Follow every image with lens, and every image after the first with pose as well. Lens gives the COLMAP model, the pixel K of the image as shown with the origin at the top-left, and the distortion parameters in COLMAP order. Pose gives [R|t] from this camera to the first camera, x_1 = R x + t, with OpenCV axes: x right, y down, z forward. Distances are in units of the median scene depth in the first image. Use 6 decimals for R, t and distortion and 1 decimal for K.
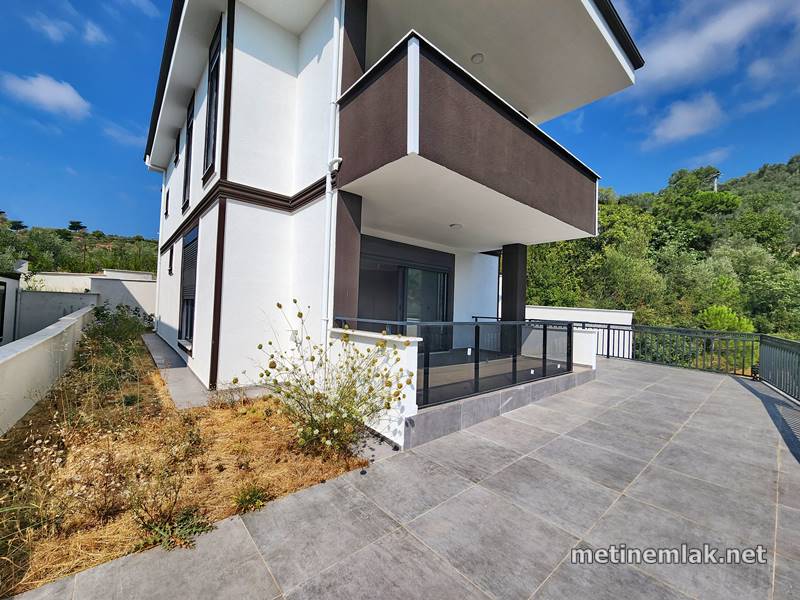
lens RADIAL K [[330.8, 0, 396.7], [0, 330.8, 299.4], [0, 0, 1]] dist [0.004428, -0.003443]
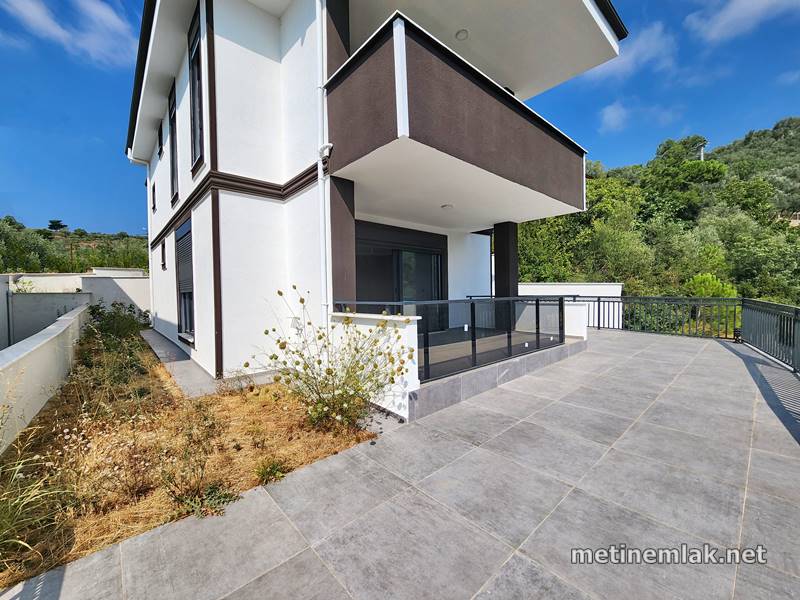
lens RADIAL K [[330.8, 0, 397.2], [0, 330.8, 299.9], [0, 0, 1]] dist [0.004428, -0.003443]
pose [[0.998495, -0.051351, 0.019257, -0.010165], [0.050377, 0.997574, 0.048052, 0.006735], [-0.021678, -0.047010, 0.998659, -0.026403]]
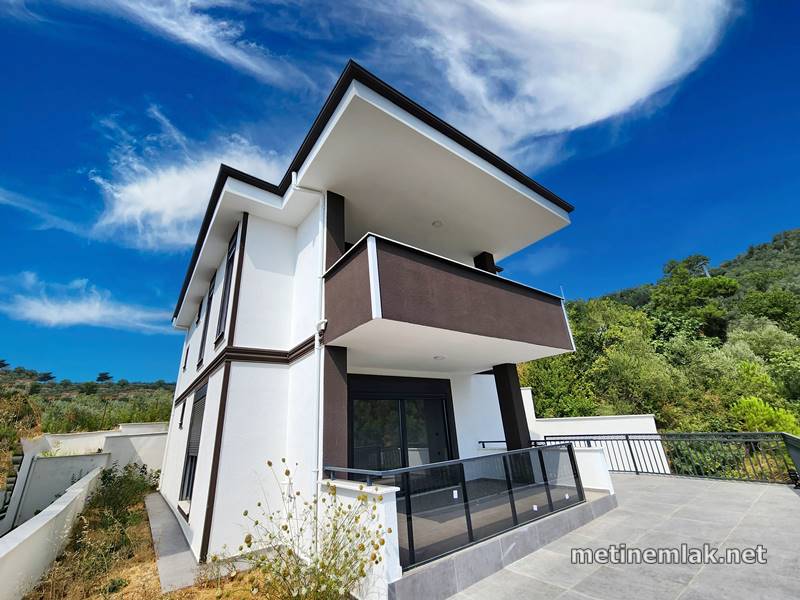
lens RADIAL K [[330.8, 0, 397.7], [0, 330.8, 297.6], [0, 0, 1]] dist [0.004428, -0.003443]
pose [[0.992933, -0.116207, -0.024071, 0.107786], [0.100815, 0.932986, -0.345504, -0.052210], [0.062608, 0.340636, 0.938108, -0.114291]]
